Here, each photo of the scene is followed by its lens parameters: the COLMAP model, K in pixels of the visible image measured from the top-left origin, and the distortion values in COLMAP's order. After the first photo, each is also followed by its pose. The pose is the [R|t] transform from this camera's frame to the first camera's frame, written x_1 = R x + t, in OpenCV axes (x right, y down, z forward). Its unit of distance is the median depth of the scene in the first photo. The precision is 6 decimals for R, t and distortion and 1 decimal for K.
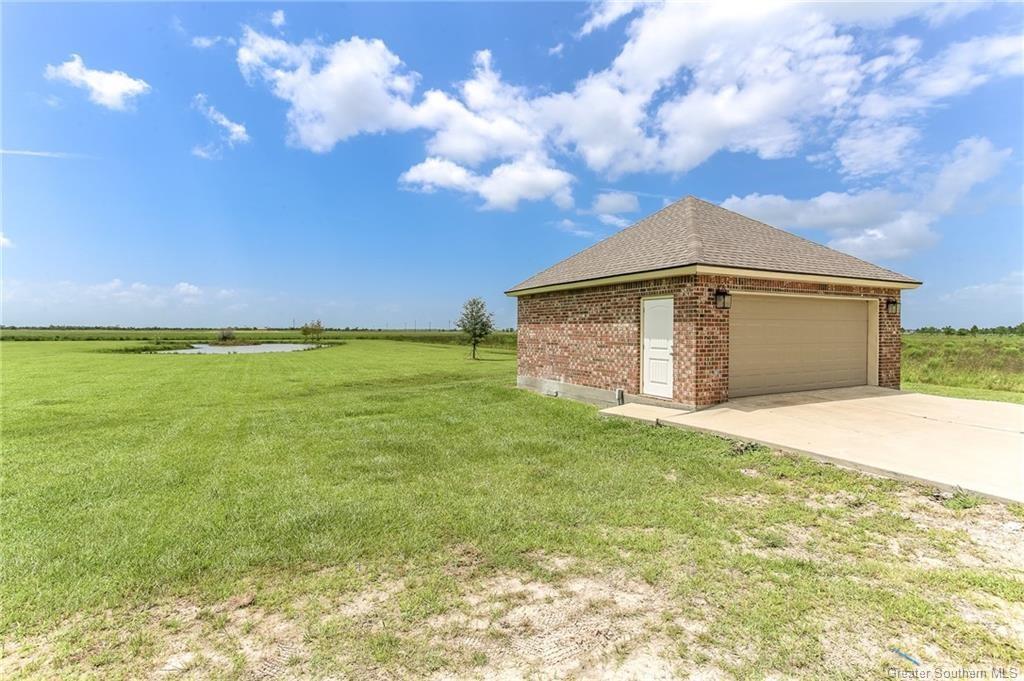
lens RADIAL K [[515.0, 0, 510.1], [0, 515.0, 316.6], [0, 0, 1]] dist [-0.012057, 0.000289]
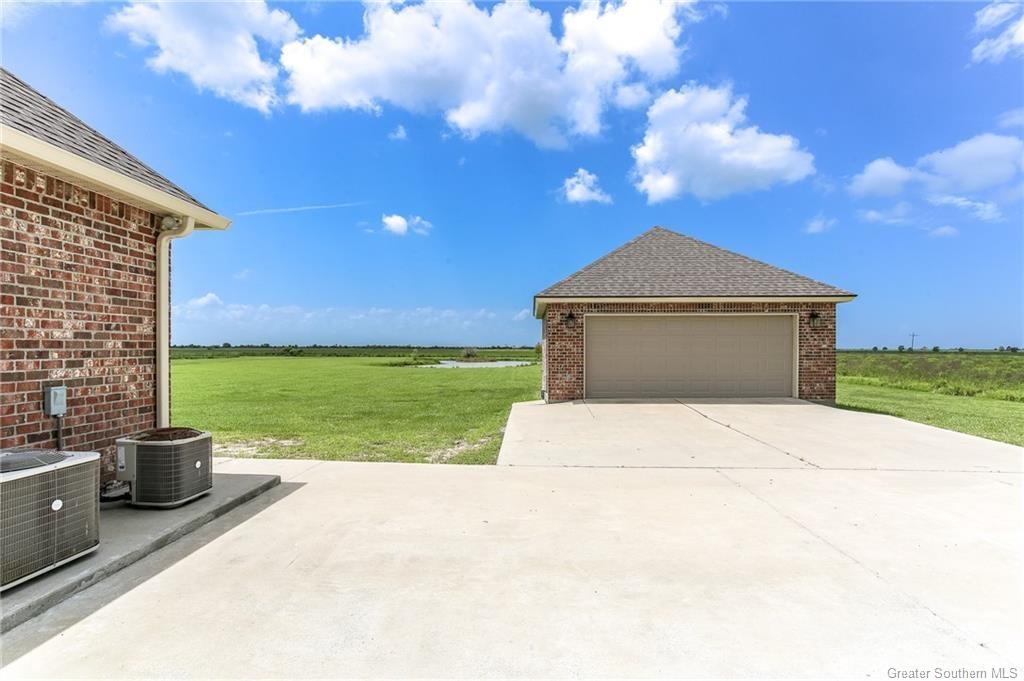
lens RADIAL K [[515.0, 0, 510.1], [0, 515.0, 316.6], [0, 0, 1]] dist [-0.012057, 0.000289]
pose [[0.875217, -0.033119, -0.482596, 0.714959], [0.014437, 0.998997, -0.042375, 0.007262], [0.483516, 0.030120, 0.874817, -0.189864]]
